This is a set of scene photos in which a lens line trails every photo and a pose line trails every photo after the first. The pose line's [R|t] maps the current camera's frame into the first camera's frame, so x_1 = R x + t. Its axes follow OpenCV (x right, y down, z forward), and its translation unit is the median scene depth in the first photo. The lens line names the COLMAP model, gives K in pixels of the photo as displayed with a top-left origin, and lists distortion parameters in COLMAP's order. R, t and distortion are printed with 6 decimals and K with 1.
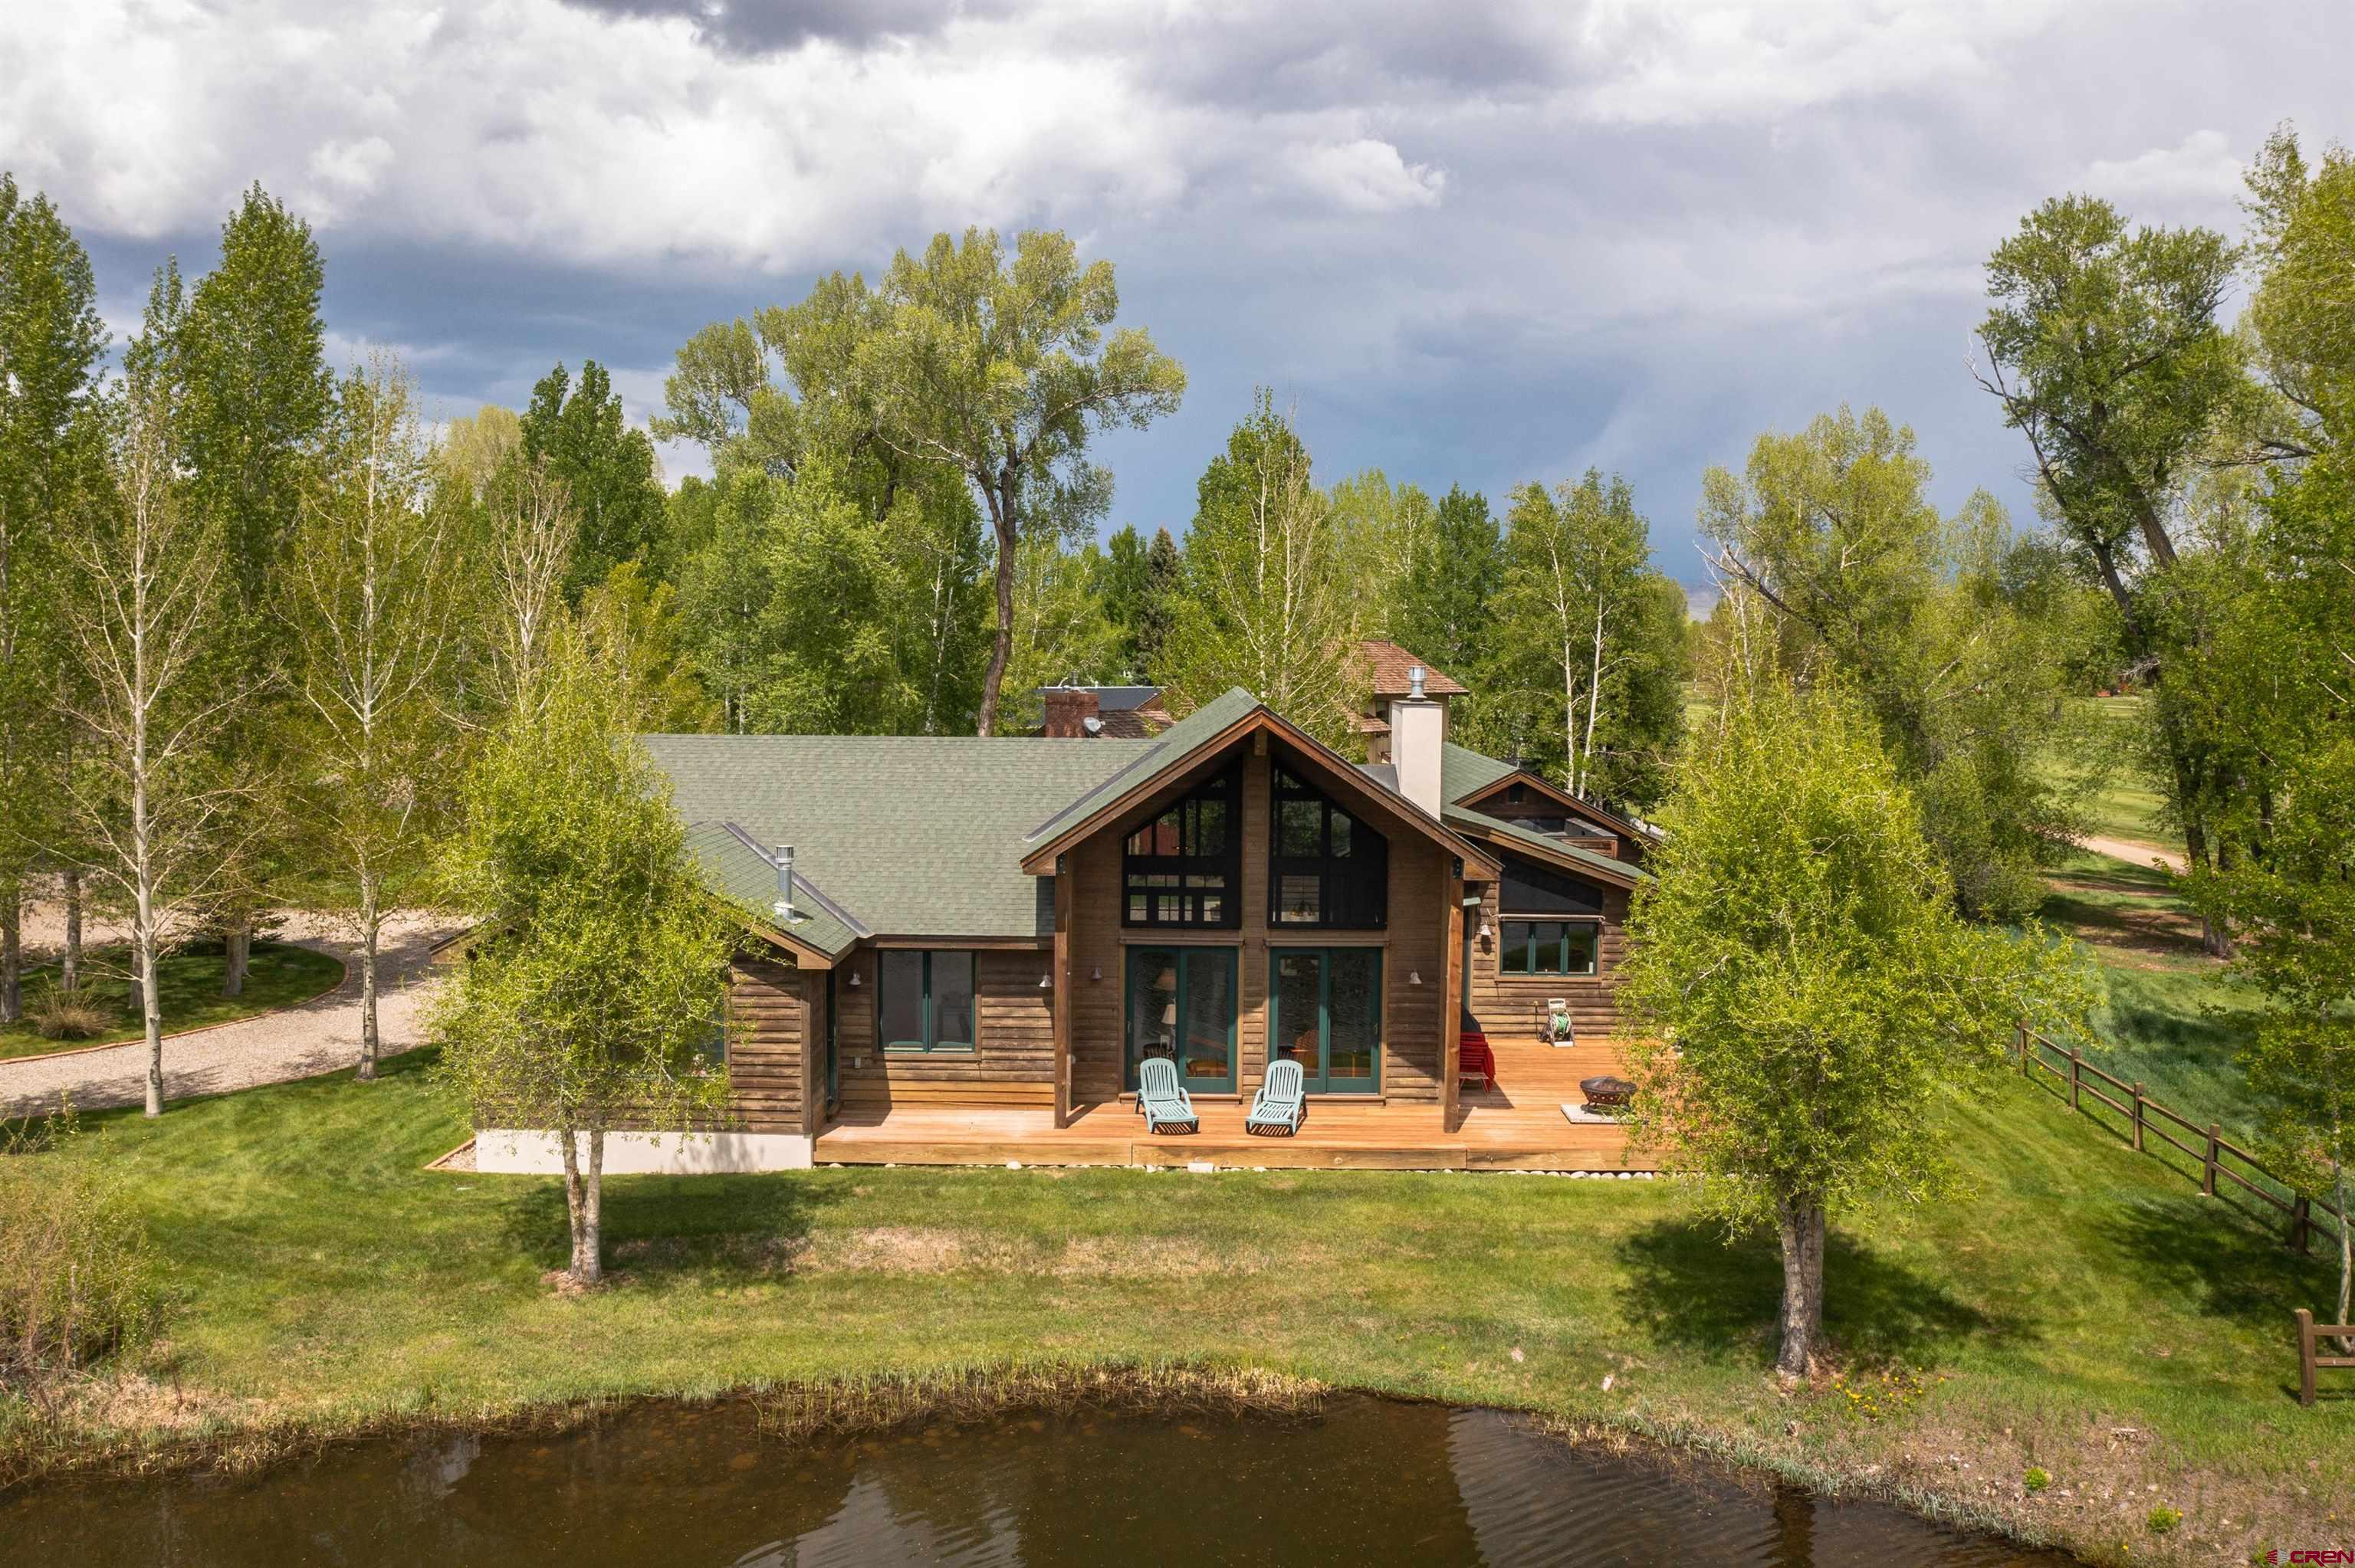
lens RADIAL K [[1854.9, 0, 1177.5], [0, 1854.9, 784.0], [0, 0, 1]] dist [-0.027436, 0.008261]
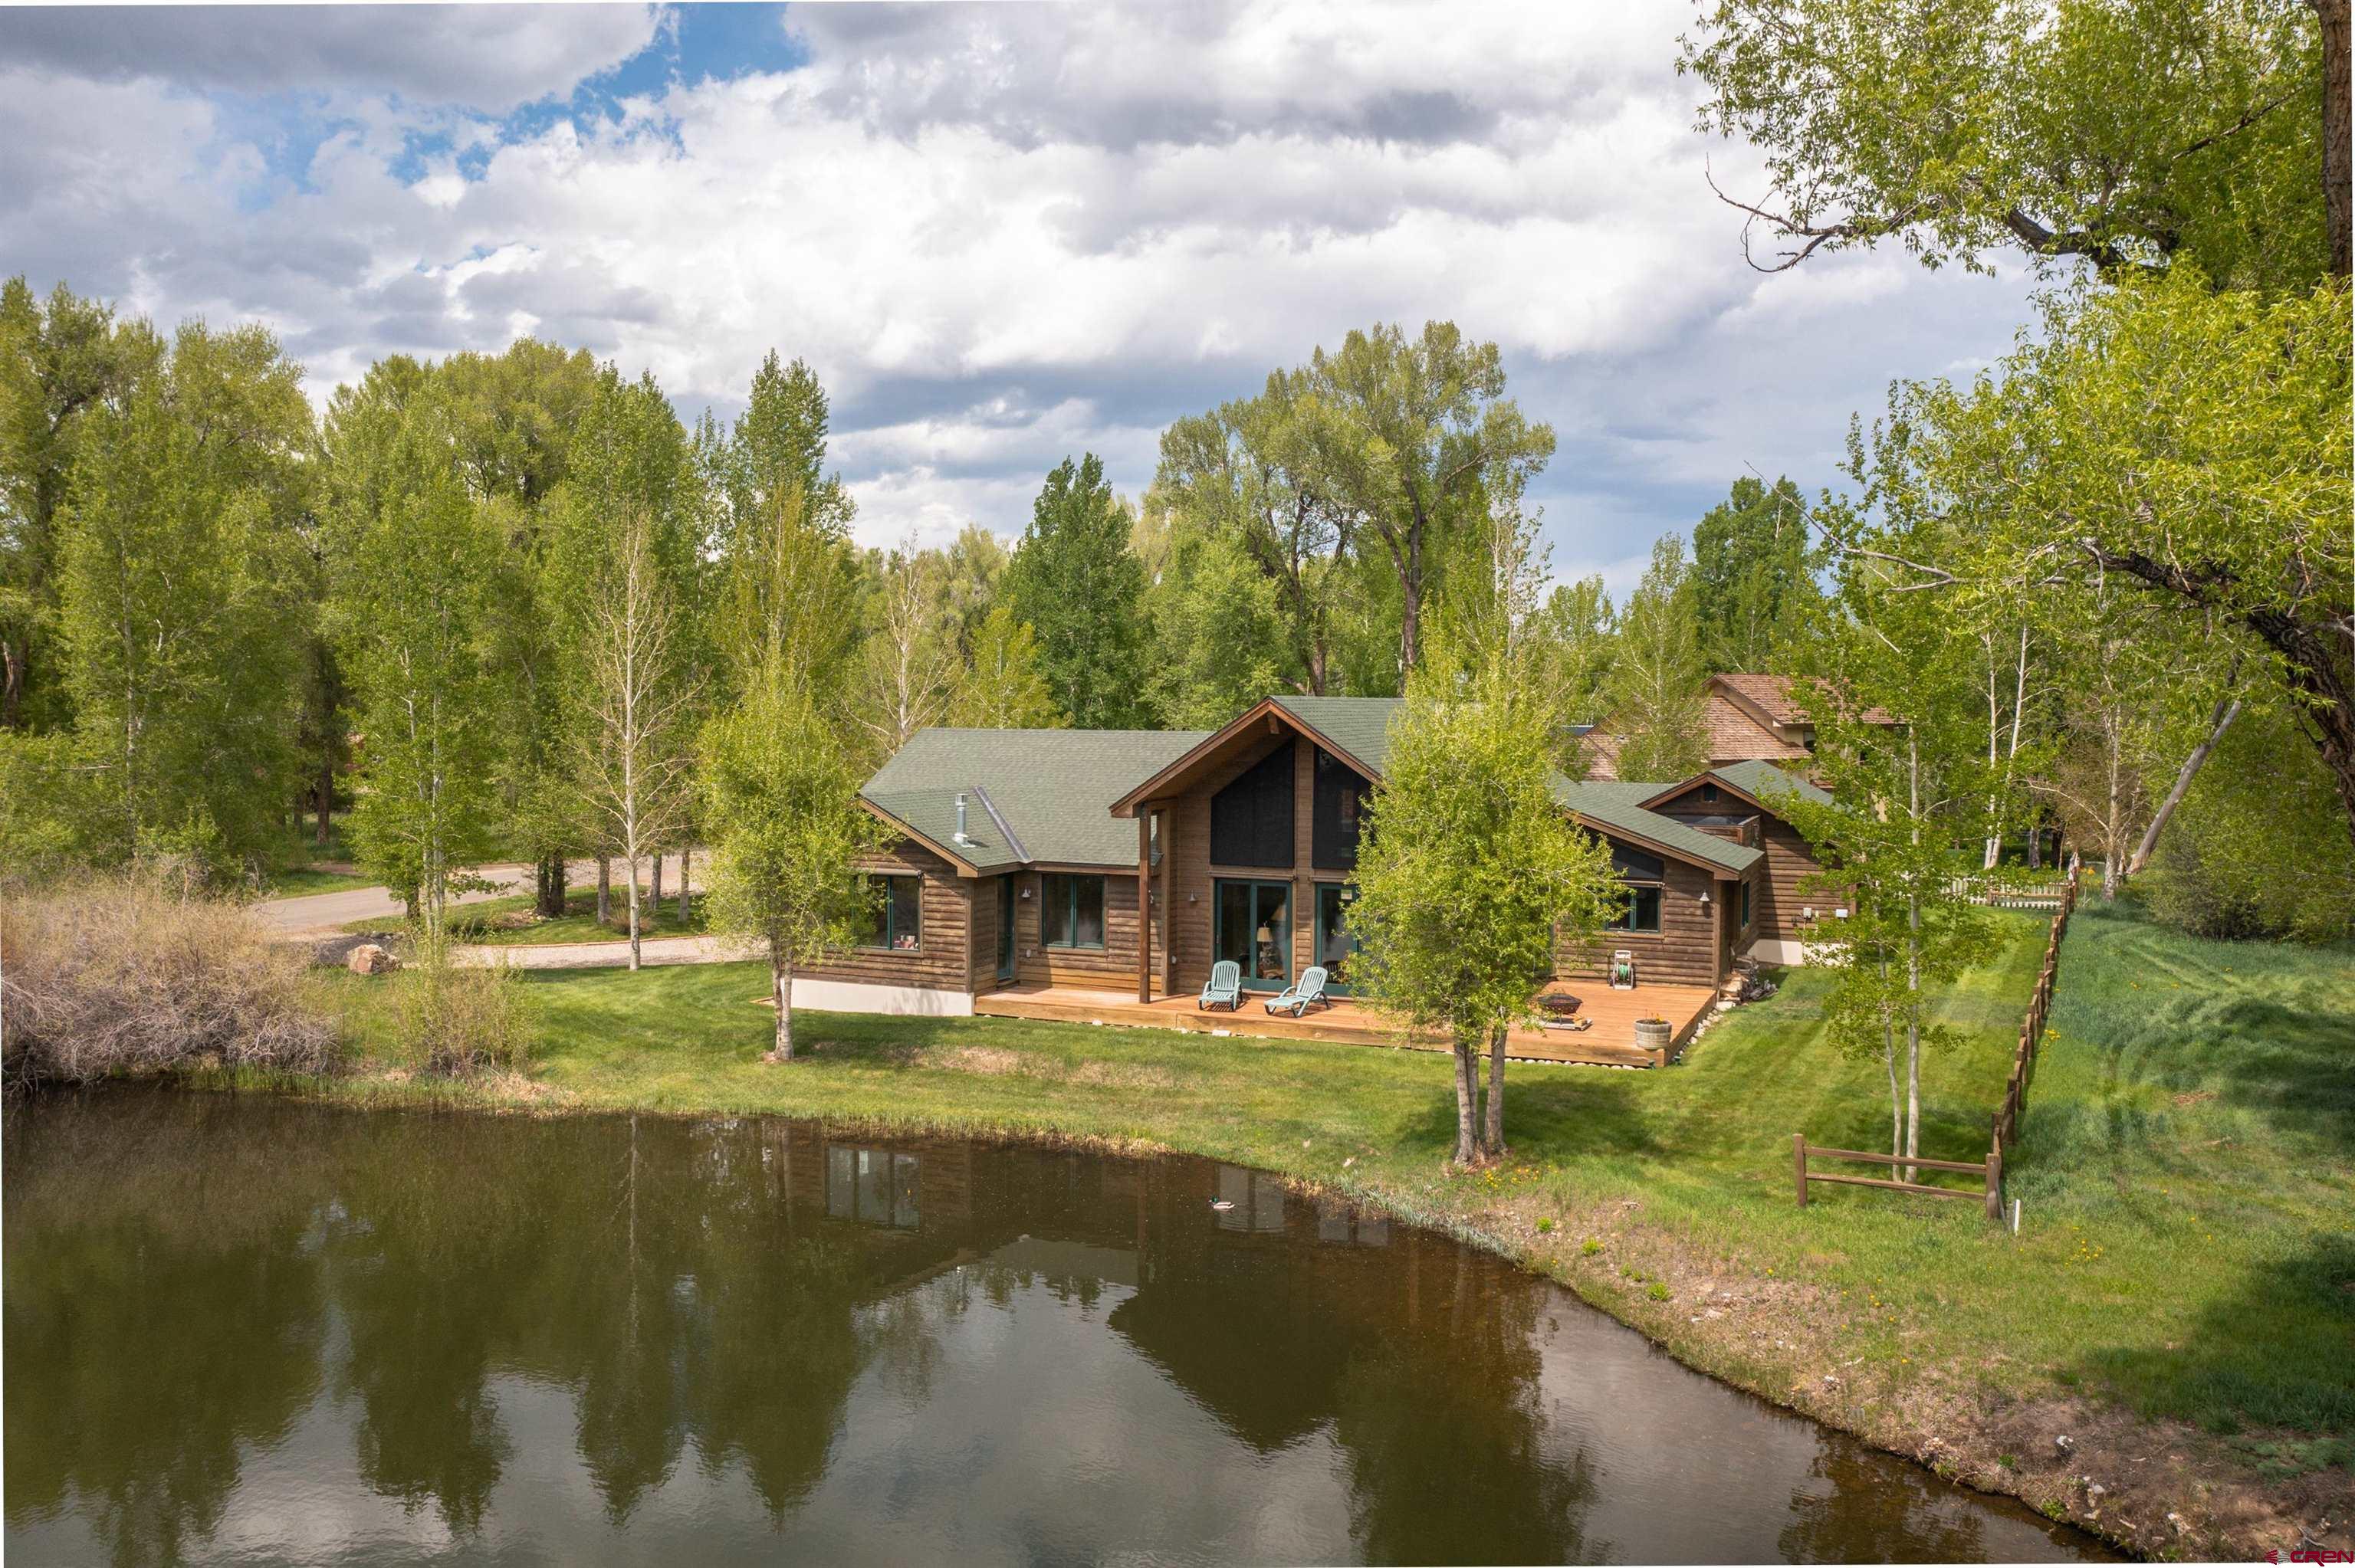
lens RADIAL K [[1854.9, 0, 1177.5], [0, 1854.9, 784.0], [0, 0, 1]] dist [-0.027436, 0.008261]
pose [[0.921961, 0.012941, -0.387065, 0.505433], [-0.025108, 0.999336, -0.026394, 0.059065], [0.386467, 0.034053, 0.921674, -0.279351]]
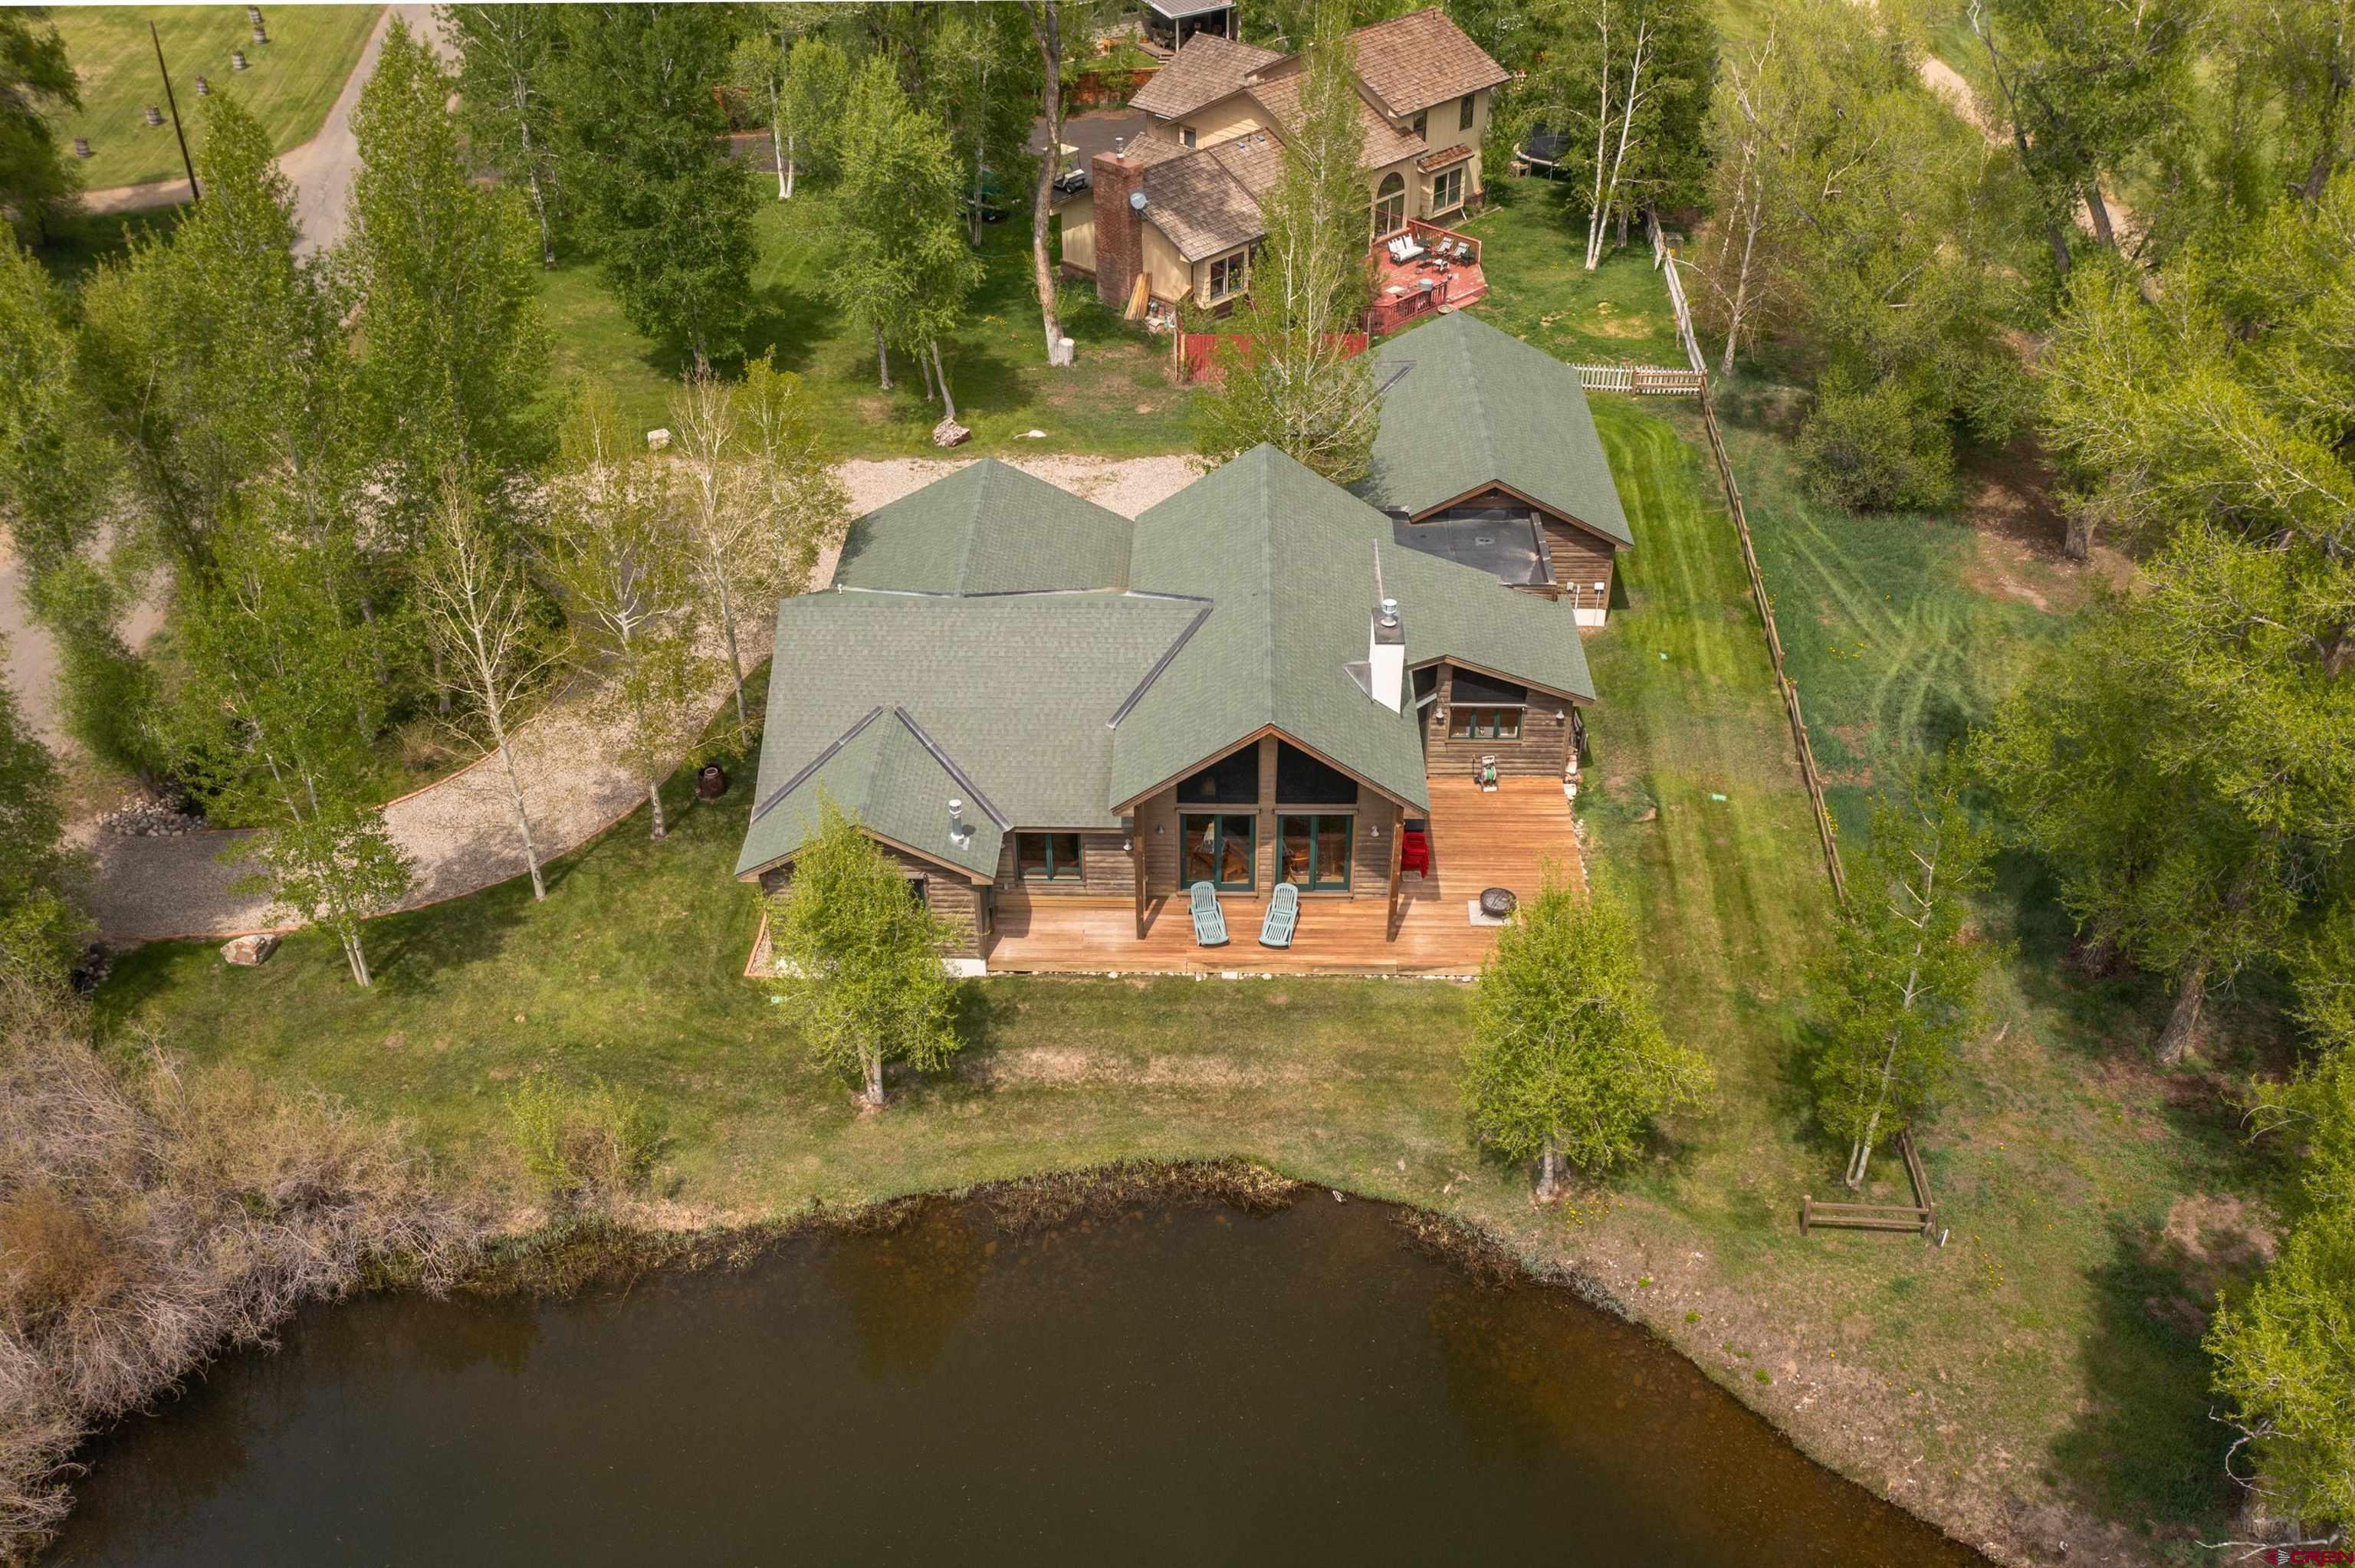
lens RADIAL K [[2007.1, 0, 1174.9], [0, 2007.1, 860.6], [0, 0, 1]] dist [-0.024729, 0.004191]
pose [[0.999630, -0.002840, -0.027034, 0.012210], [0.017034, 0.840470, 0.541591, -0.804770], [0.021183, -0.541851, 0.840207, -0.396876]]
